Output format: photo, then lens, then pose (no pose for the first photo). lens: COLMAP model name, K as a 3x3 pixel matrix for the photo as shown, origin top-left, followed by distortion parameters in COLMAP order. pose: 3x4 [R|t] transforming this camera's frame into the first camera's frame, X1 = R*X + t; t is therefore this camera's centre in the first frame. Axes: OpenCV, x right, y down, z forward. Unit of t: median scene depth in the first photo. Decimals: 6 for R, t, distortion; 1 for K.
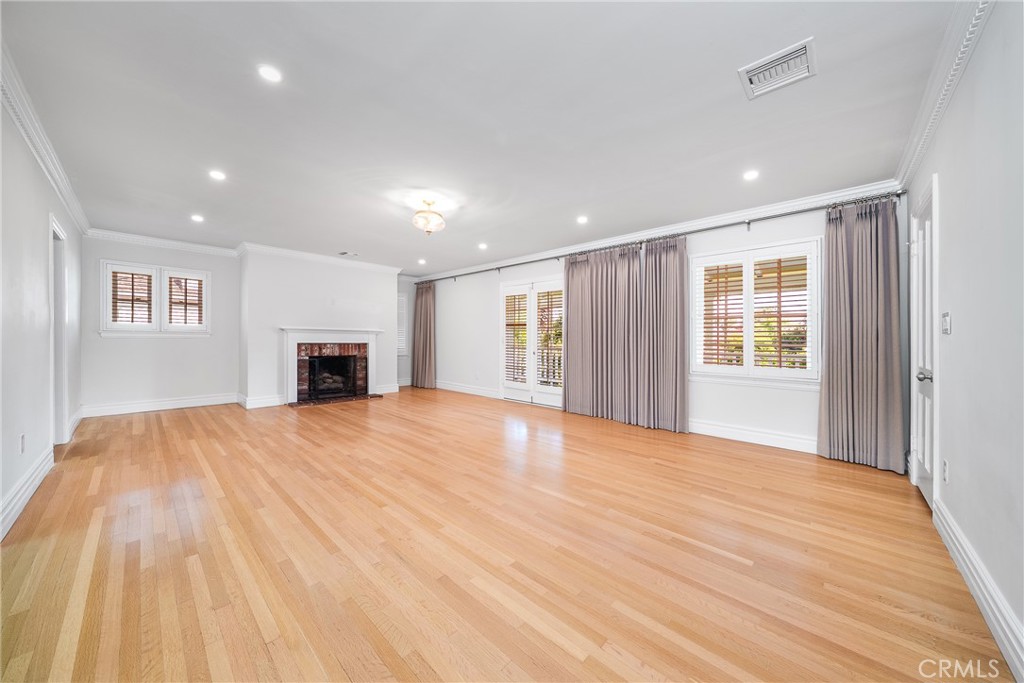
lens RADIAL K [[349.1, 0, 515.0], [0, 349.1, 335.8], [0, 0, 1]] dist [-0.002954, 0.000458]
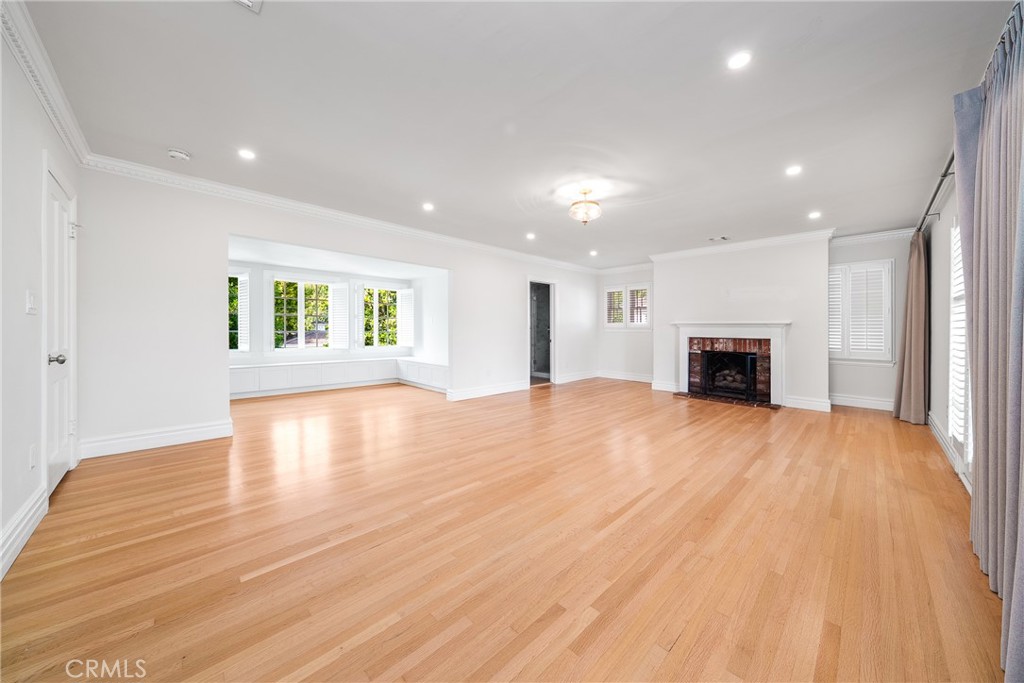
lens RADIAL K [[349.1, 0, 512.6], [0, 349.1, 334.9], [0, 0, 1]] dist [-0.002954, 0.000458]
pose [[-0.046913, 0.005082, -0.998886, 0.443254], [0.000070, 0.999987, 0.005084, 0.008750], [0.998899, 0.000169, -0.046912, 0.501830]]
